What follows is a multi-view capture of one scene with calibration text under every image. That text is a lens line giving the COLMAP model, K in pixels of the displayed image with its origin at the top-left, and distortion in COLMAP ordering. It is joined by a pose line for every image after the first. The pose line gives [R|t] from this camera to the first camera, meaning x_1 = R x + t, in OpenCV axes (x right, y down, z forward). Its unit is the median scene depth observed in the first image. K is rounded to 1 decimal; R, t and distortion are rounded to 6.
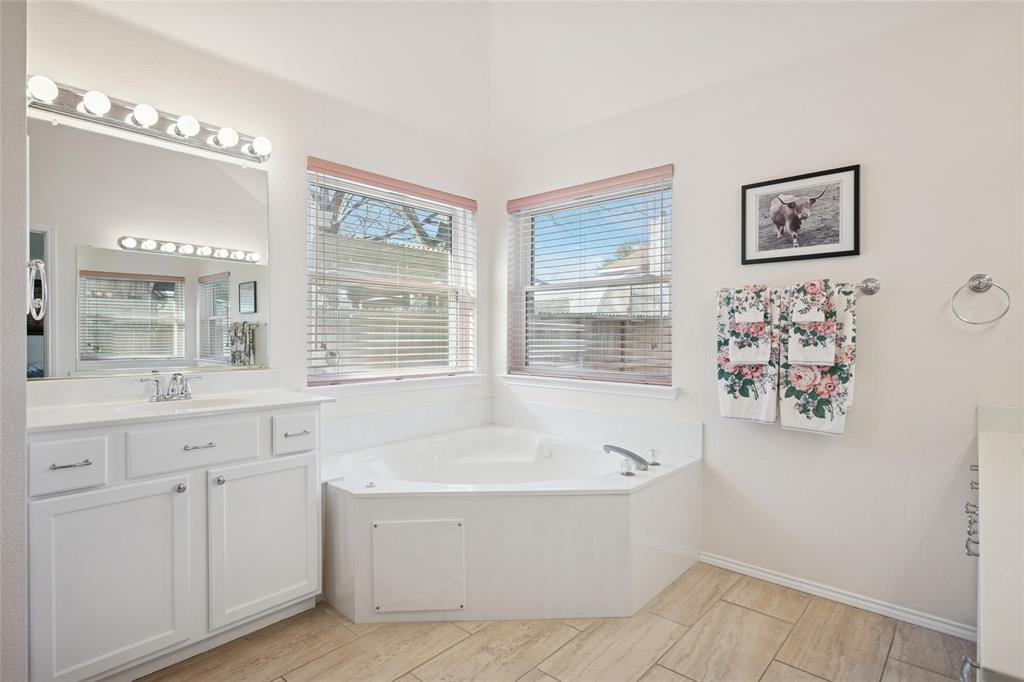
lens RADIAL K [[523.1, 0, 513.2], [0, 523.1, 338.9], [0, 0, 1]] dist [-0.007290, 0.002017]
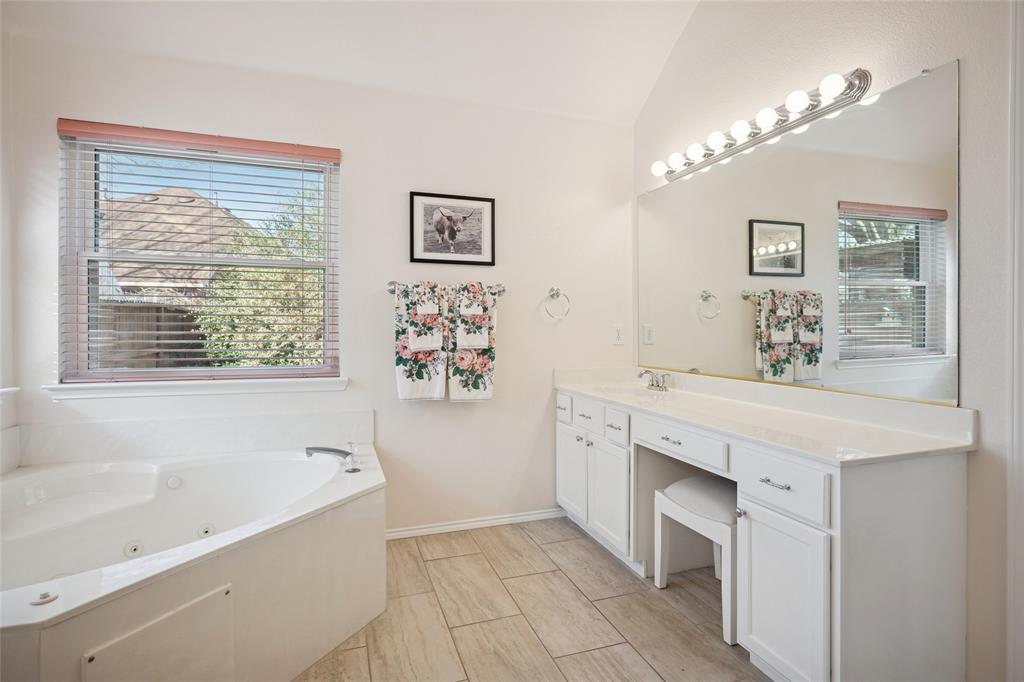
lens RADIAL K [[523.1, 0, 515.8], [0, 523.1, 335.0], [0, 0, 1]] dist [-0.007290, 0.002017]
pose [[0.472380, -0.013854, 0.881286, -0.478999], [0.005162, 0.999903, 0.012952, 0.001043], [-0.881380, -0.001569, 0.472405, 0.292125]]
